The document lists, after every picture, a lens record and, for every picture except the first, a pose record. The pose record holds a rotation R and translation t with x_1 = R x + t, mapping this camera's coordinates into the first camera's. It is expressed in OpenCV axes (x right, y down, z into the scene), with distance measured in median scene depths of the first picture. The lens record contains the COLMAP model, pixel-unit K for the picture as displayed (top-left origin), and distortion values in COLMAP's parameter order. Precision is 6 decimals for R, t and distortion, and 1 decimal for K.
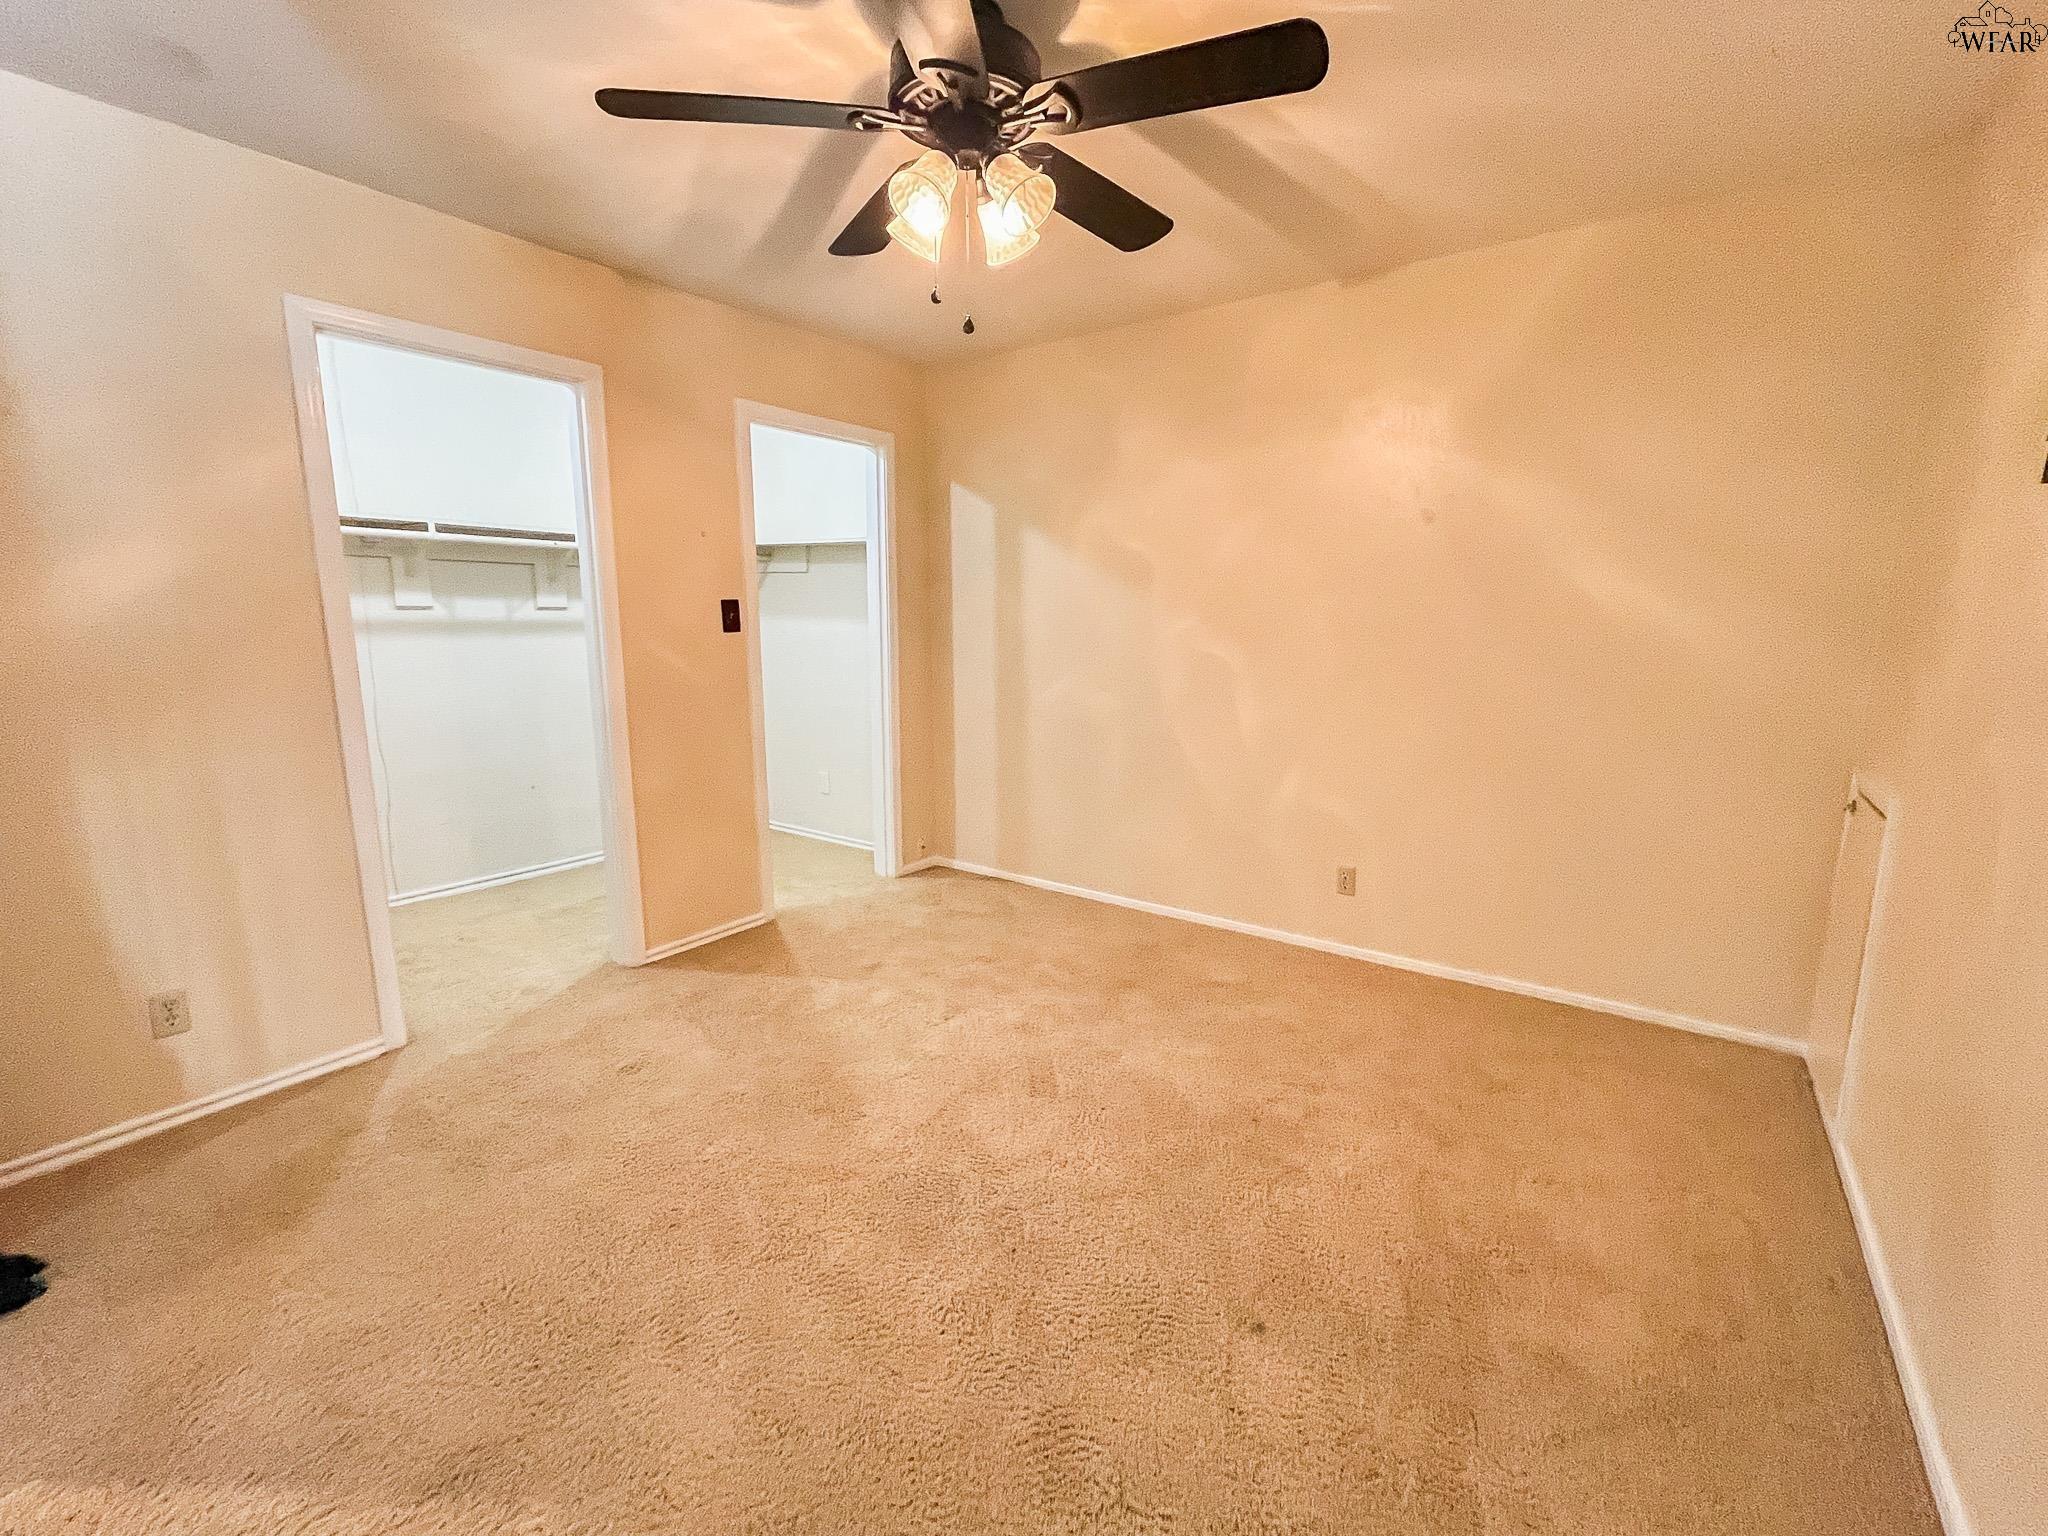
lens RADIAL K [[831.4, 0, 1020.9], [0, 831.4, 765.2], [0, 0, 1]] dist [-0.001369, -0.000253]
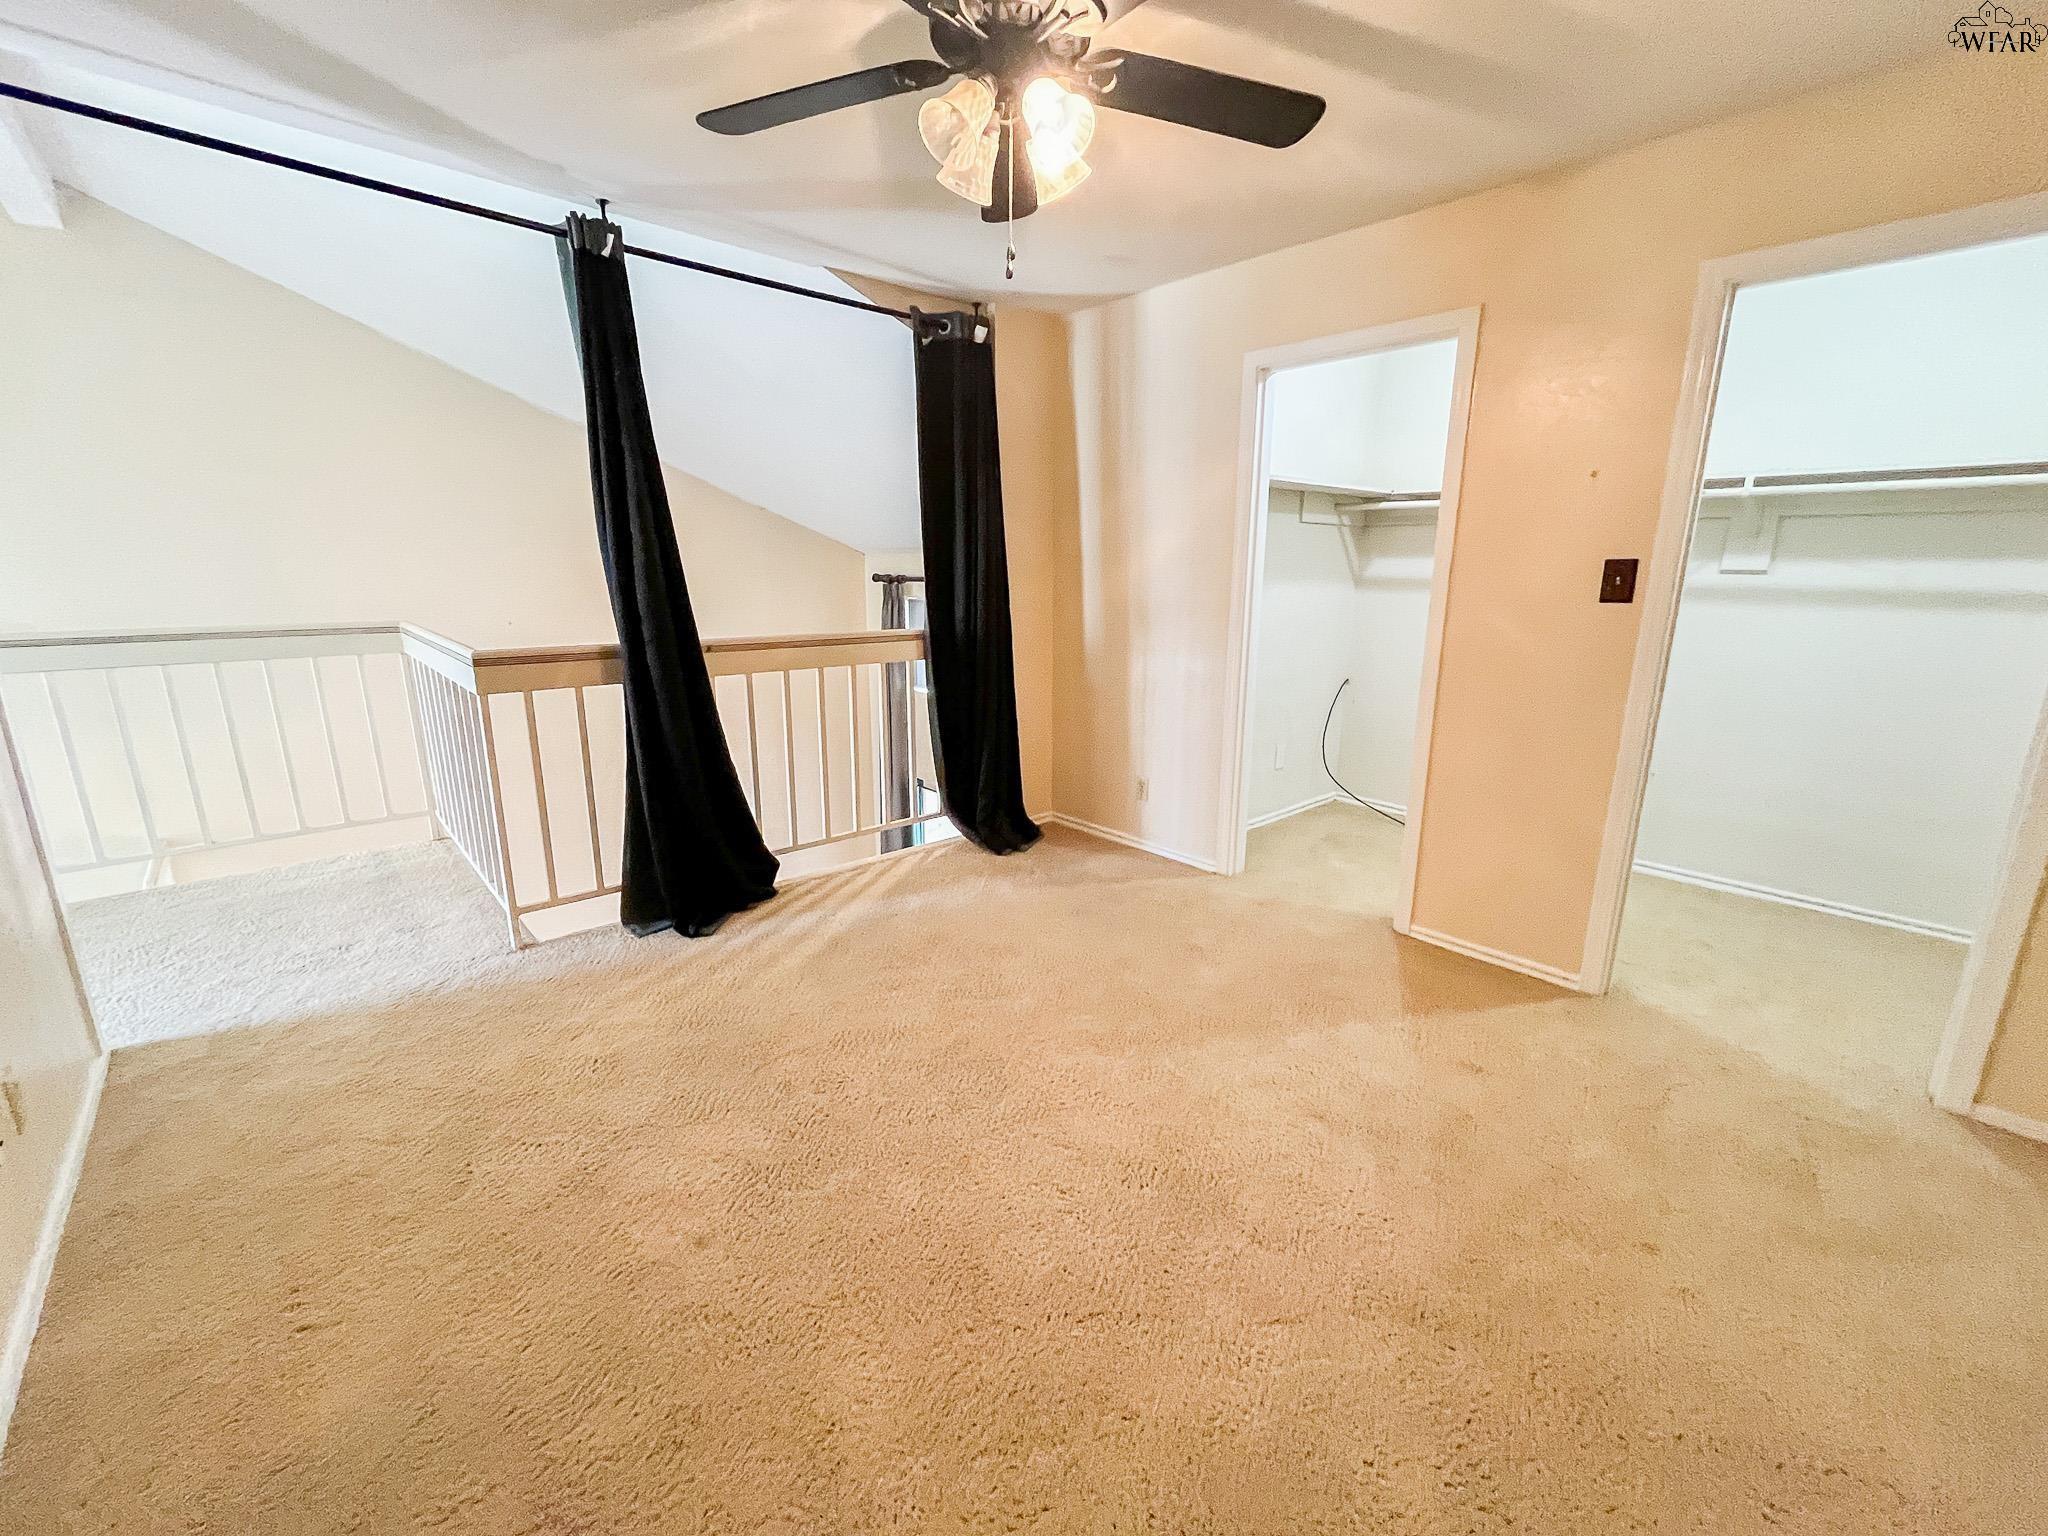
lens RADIAL K [[817.2, 0, 1024.0], [0, 817.2, 768.0], [0, 0, 1]] dist [-0.021850, -0.000034]
pose [[-0.178568, 0.234788, -0.955504, 0.474709], [-0.187480, 0.945201, 0.267293, -0.113749], [0.965901, 0.226868, -0.124765, 0.610744]]
